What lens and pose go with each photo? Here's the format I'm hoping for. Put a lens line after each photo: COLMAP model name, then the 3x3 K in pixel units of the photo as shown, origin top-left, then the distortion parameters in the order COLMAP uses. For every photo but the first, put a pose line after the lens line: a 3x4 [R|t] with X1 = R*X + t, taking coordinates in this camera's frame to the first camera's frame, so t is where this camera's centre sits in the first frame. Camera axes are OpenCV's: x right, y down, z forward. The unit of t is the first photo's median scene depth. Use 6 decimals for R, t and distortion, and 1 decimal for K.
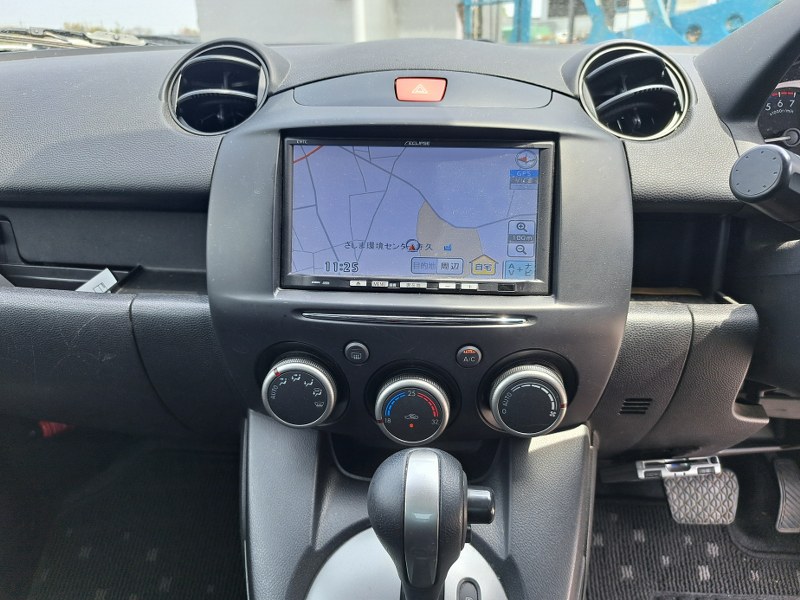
lens RADIAL K [[618.7, 0, 402.2], [0, 618.7, 303.2], [0, 0, 1]] dist [0.046492, -0.020460]
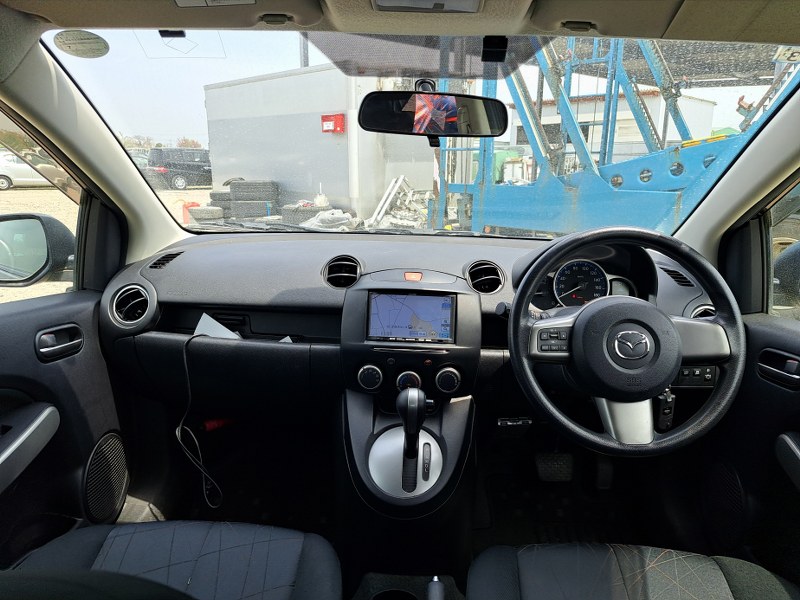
lens RADIAL K [[618.7, 0, 397.0], [0, 618.7, 298.4], [0, 0, 1]] dist [0.046492, -0.020460]
pose [[0.999480, 0.021020, 0.024436, -0.122558], [-0.016624, 0.985661, -0.167915, 0.275709], [-0.027615, 0.167421, 0.985499, -1.989925]]
